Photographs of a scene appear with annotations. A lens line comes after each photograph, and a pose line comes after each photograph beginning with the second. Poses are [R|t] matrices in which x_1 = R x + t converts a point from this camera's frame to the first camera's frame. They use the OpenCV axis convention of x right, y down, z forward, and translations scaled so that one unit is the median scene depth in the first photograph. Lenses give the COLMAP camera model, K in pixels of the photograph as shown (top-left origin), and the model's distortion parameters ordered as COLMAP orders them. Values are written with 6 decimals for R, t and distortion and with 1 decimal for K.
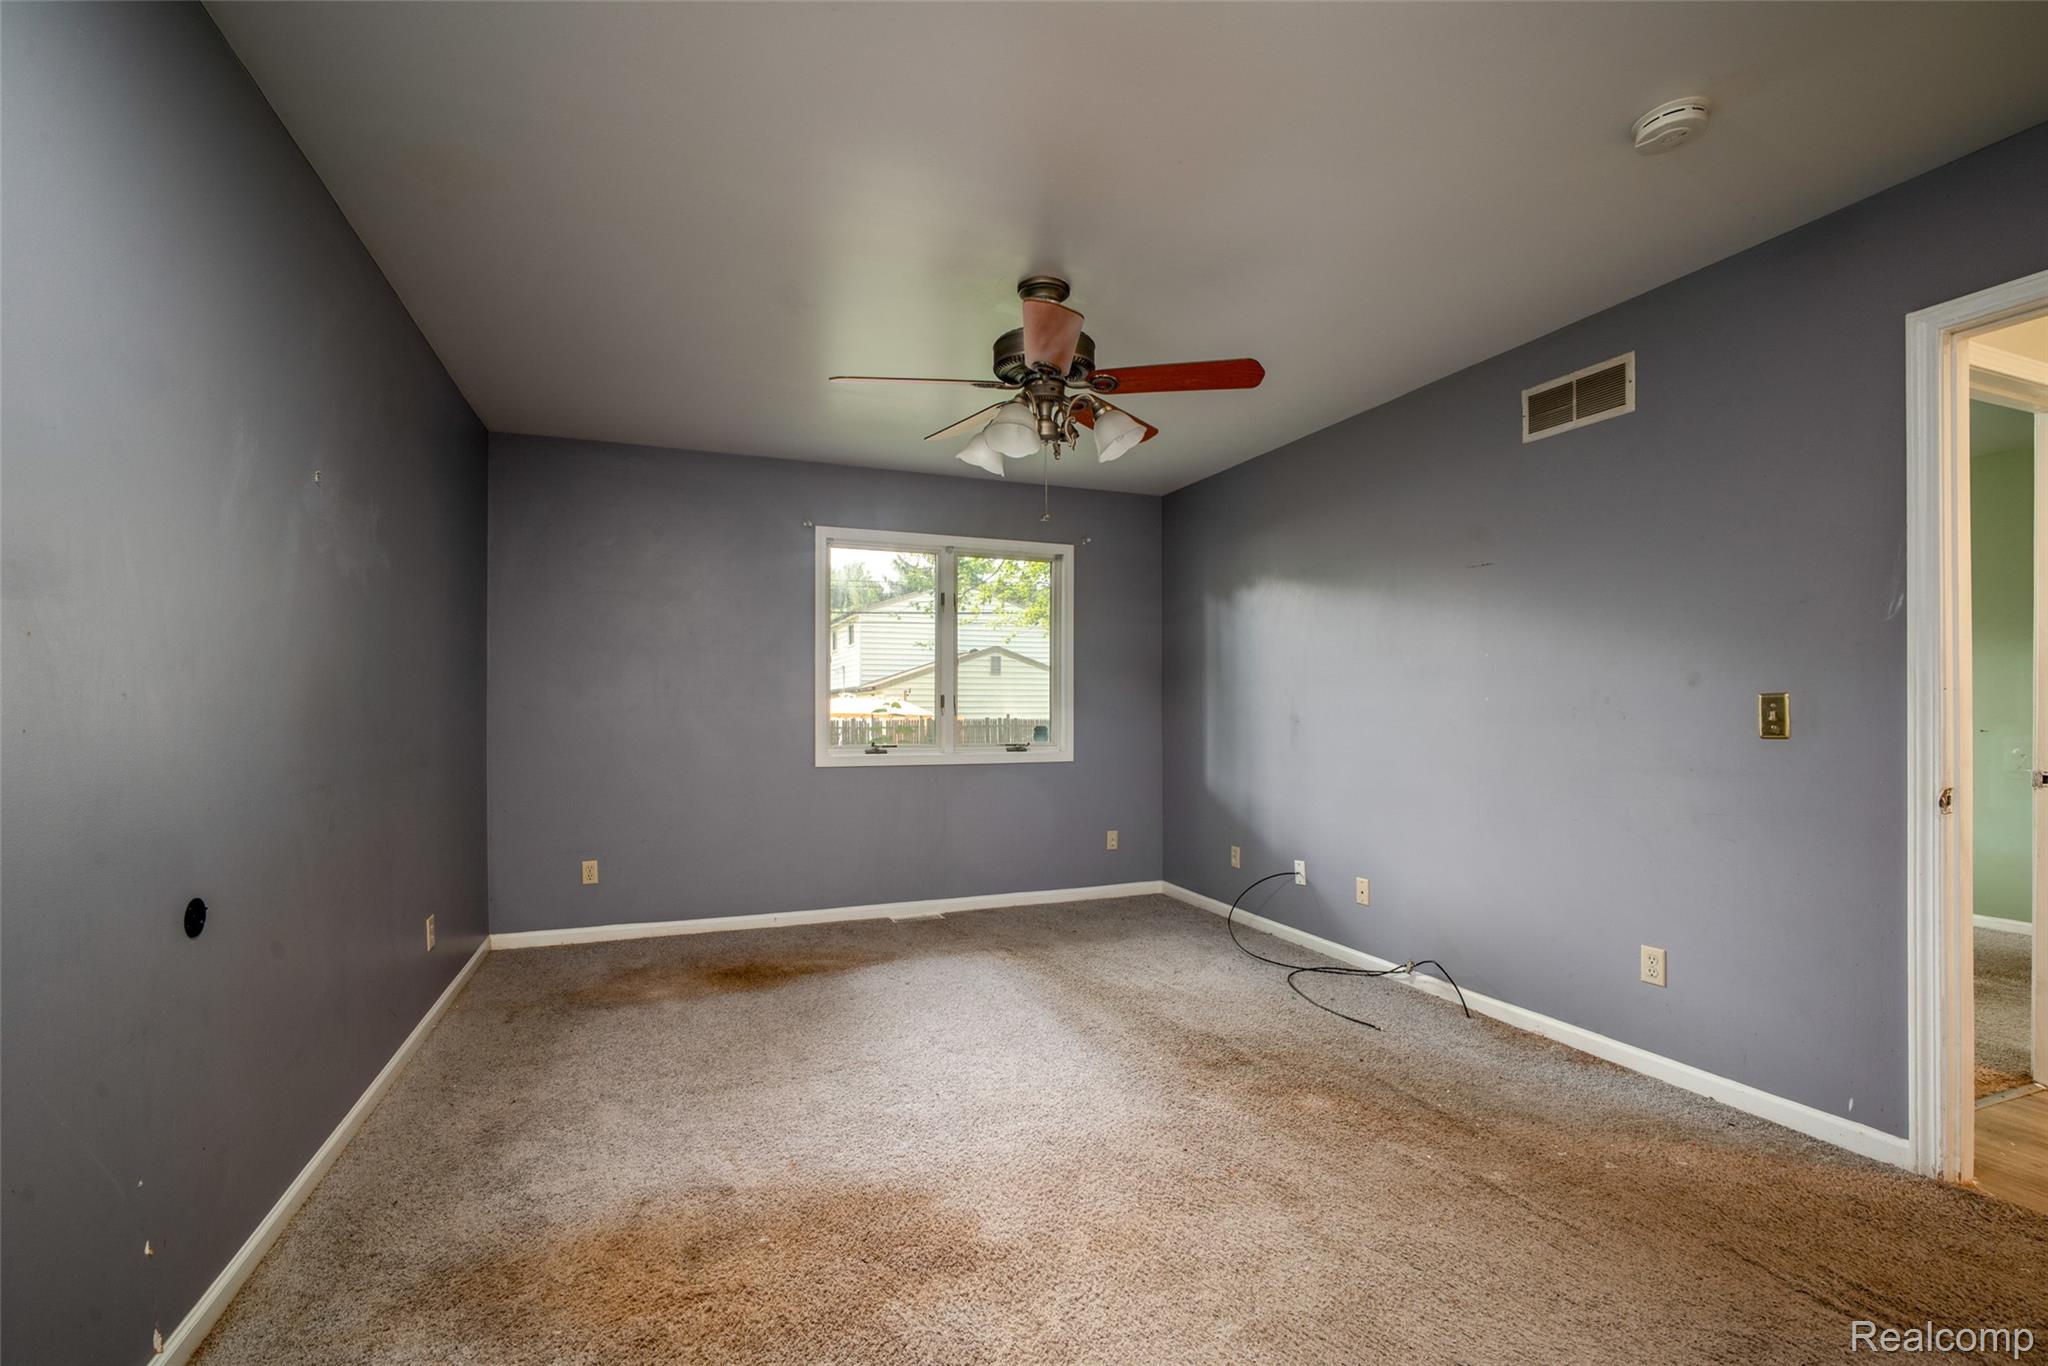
lens RADIAL K [[863.8, 0, 1024.9], [0, 863.8, 684.2], [0, 0, 1]] dist [-0.039468, 0.016708]
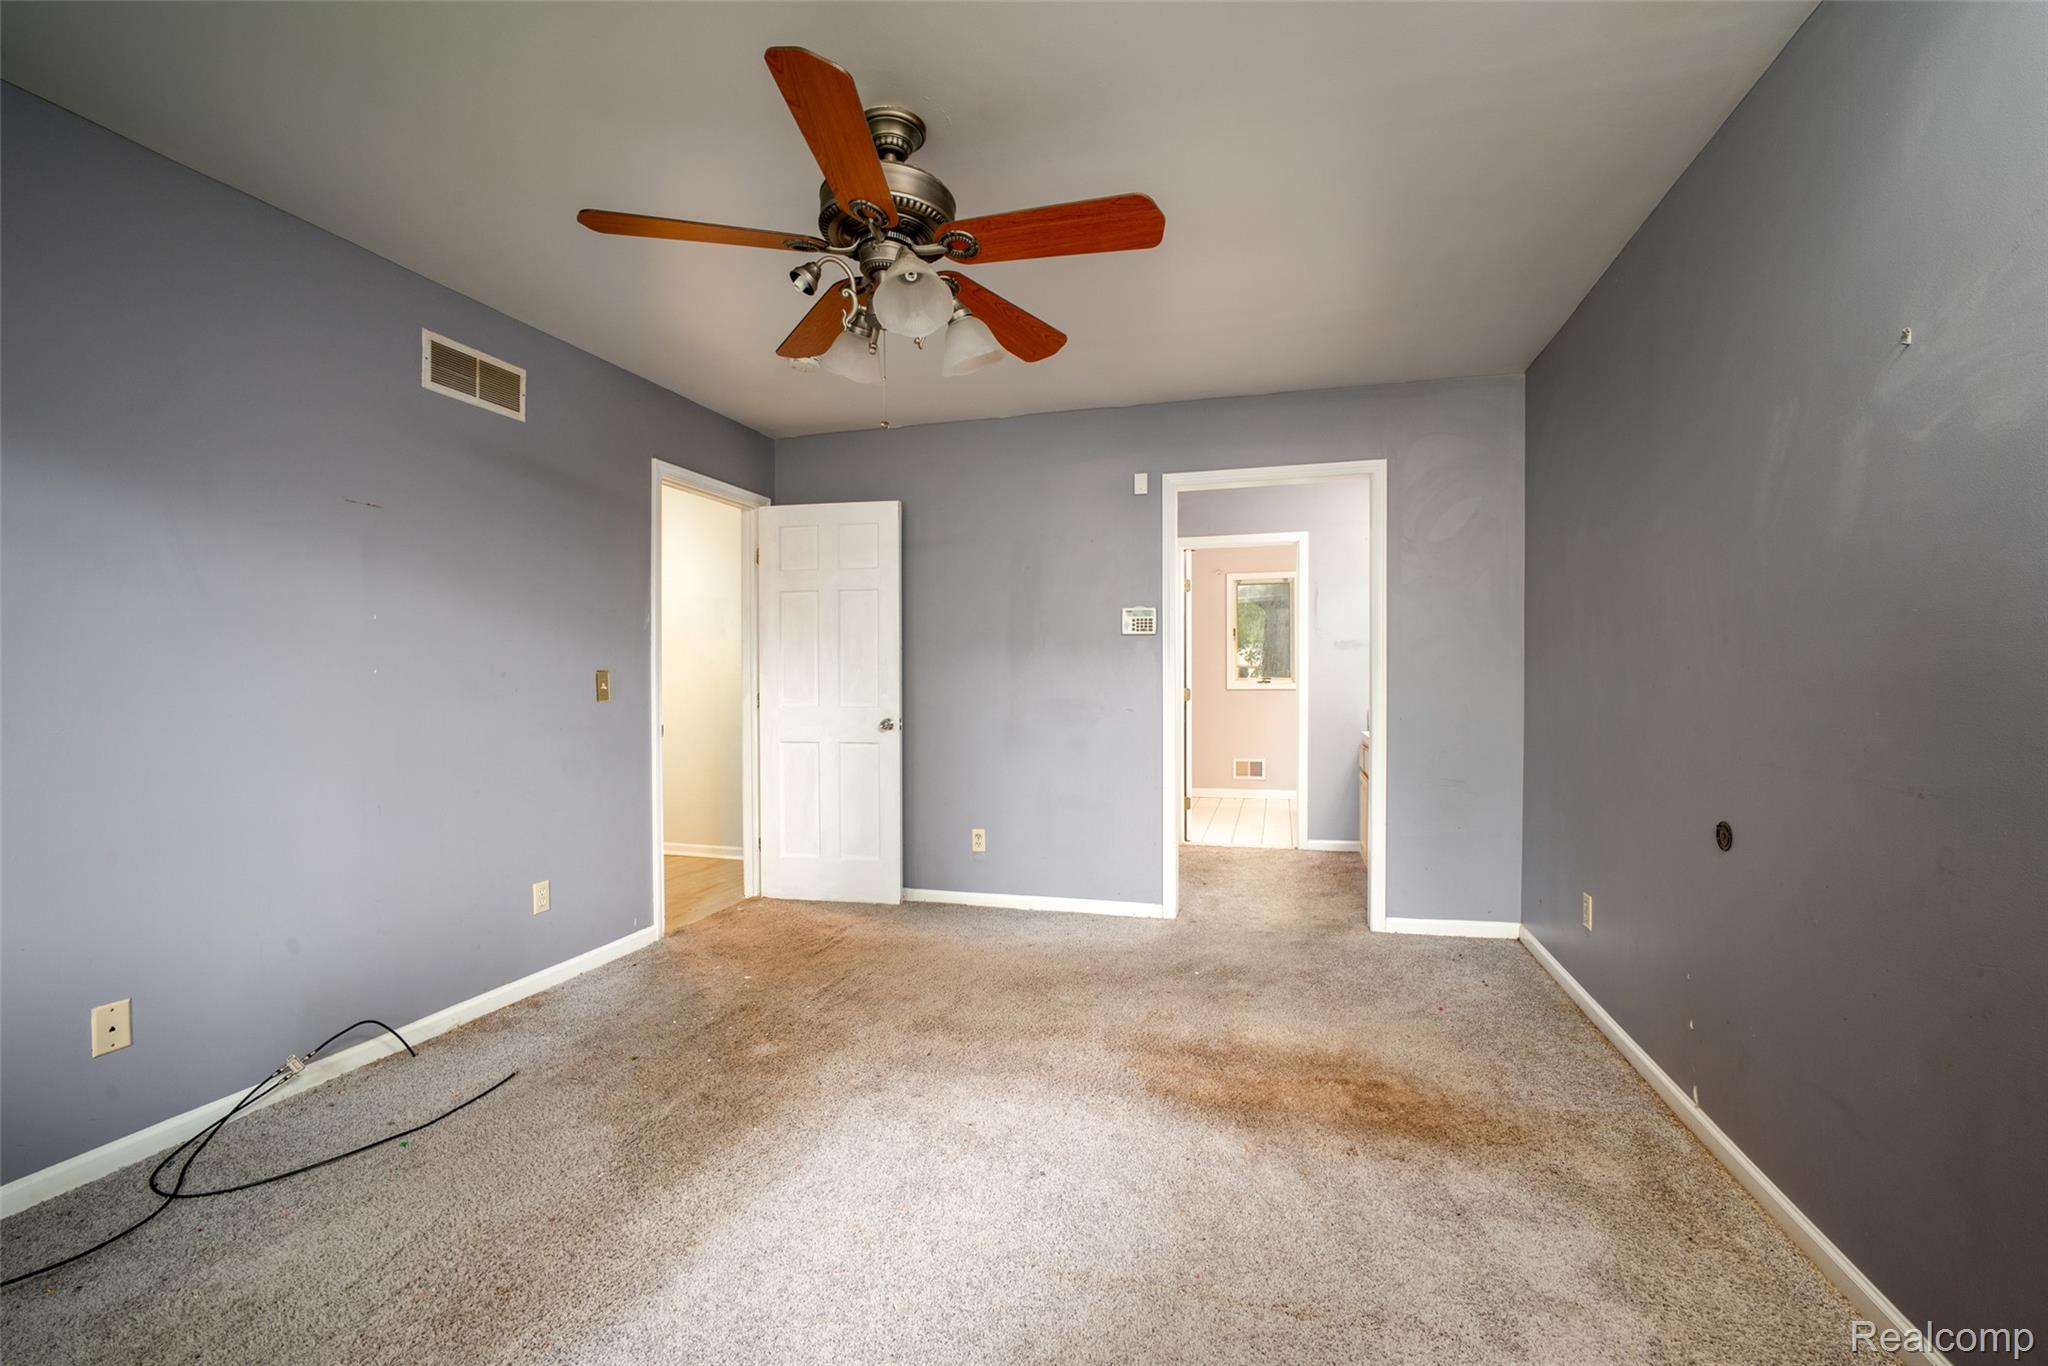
lens RADIAL K [[863.8, 0, 1024.9], [0, 863.8, 684.2], [0, 0, 1]] dist [-0.039468, 0.016708]
pose [[-0.768943, 0.000297, 0.639318, -0.503667], [-0.009577, 0.999882, -0.011983, 0.035656], [-0.639246, -0.015337, -0.768849, 1.366580]]
